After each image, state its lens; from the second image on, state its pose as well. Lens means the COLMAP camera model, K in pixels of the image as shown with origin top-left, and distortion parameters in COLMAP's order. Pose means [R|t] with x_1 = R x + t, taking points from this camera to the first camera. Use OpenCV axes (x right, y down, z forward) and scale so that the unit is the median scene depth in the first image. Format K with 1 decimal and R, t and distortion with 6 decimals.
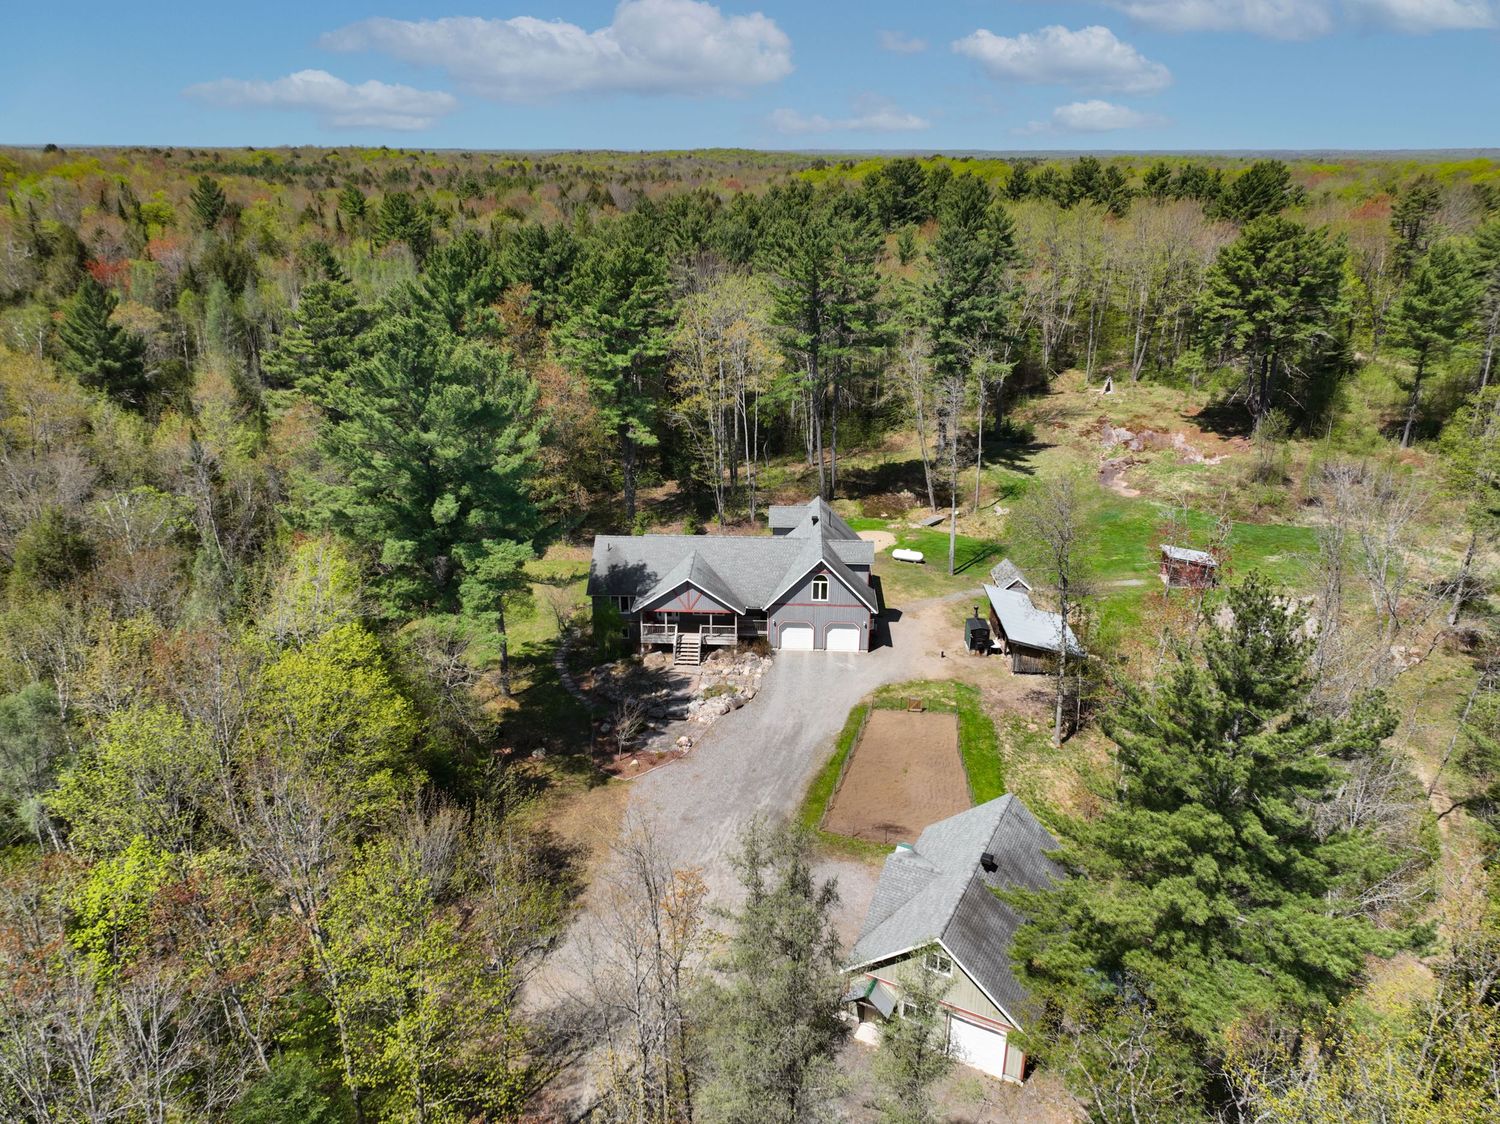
lens RADIAL K [[1053.8, 0, 754.1], [0, 1053.8, 561.4], [0, 0, 1]] dist [-0.001118, 0.020829]
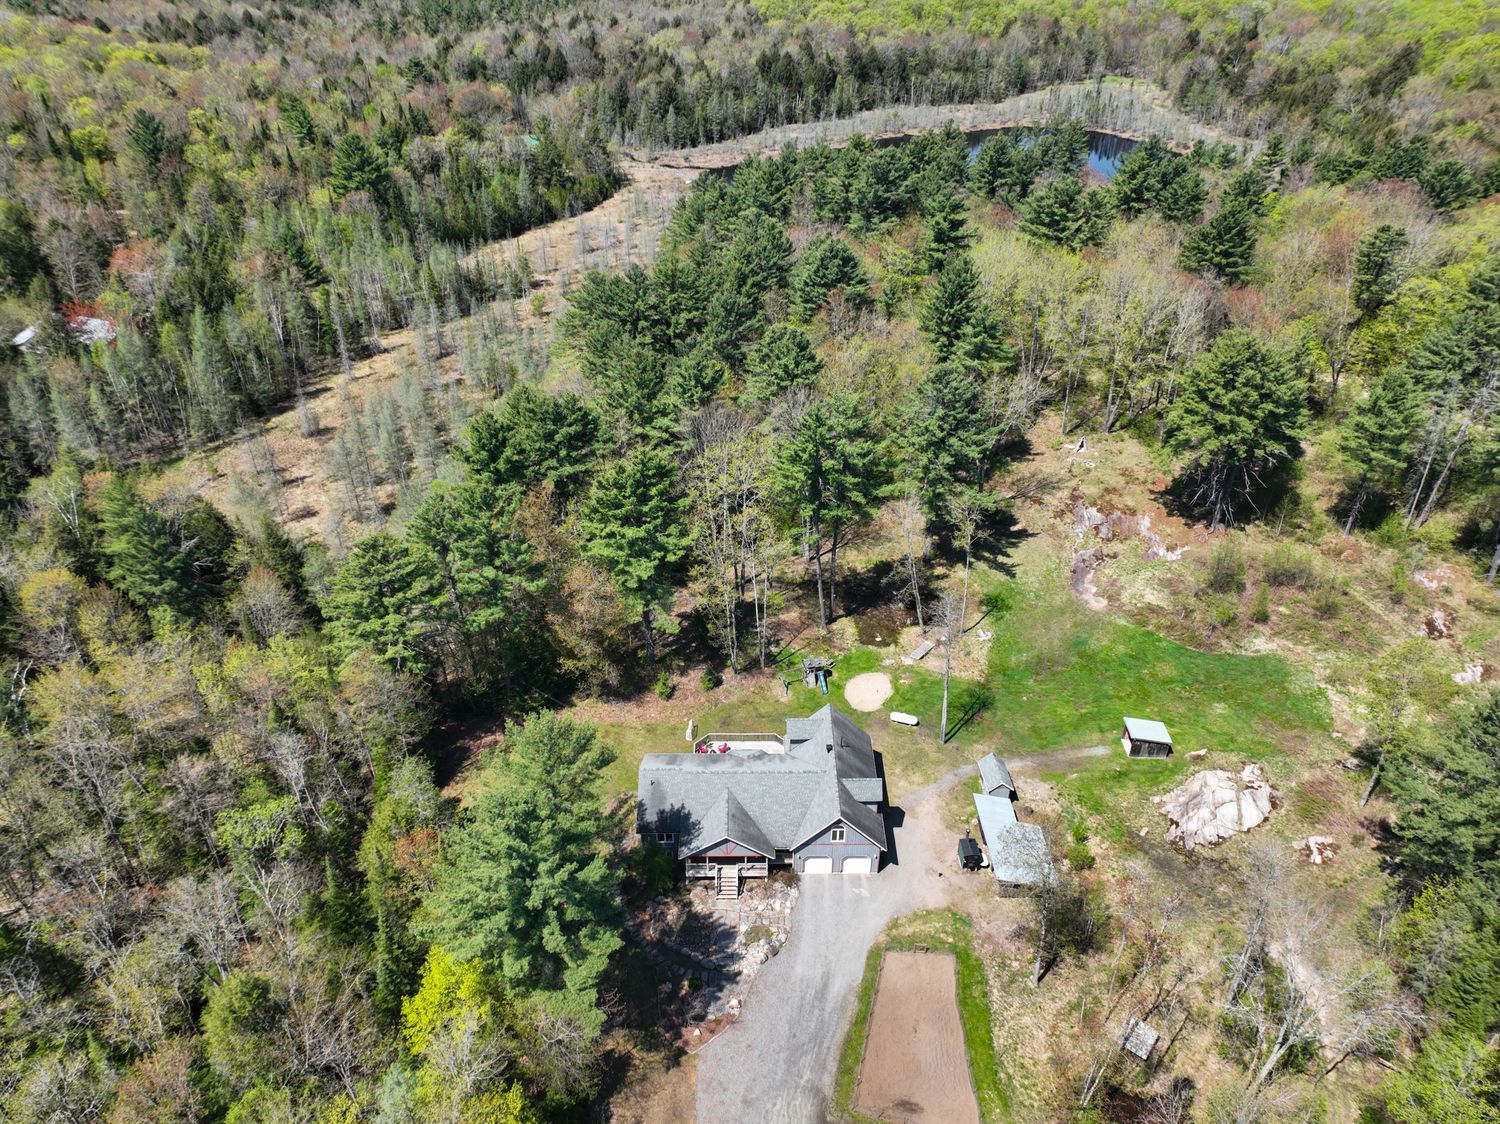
lens RADIAL K [[1051.3, 0, 754.4], [0, 1051.3, 563.1], [0, 0, 1]] dist [0.006884, -0.000112]
pose [[0.998928, -0.029301, 0.035841, -0.043239], [0.021424, 0.978910, 0.203166, -0.345999], [-0.041038, -0.202180, 0.978488, -0.057571]]
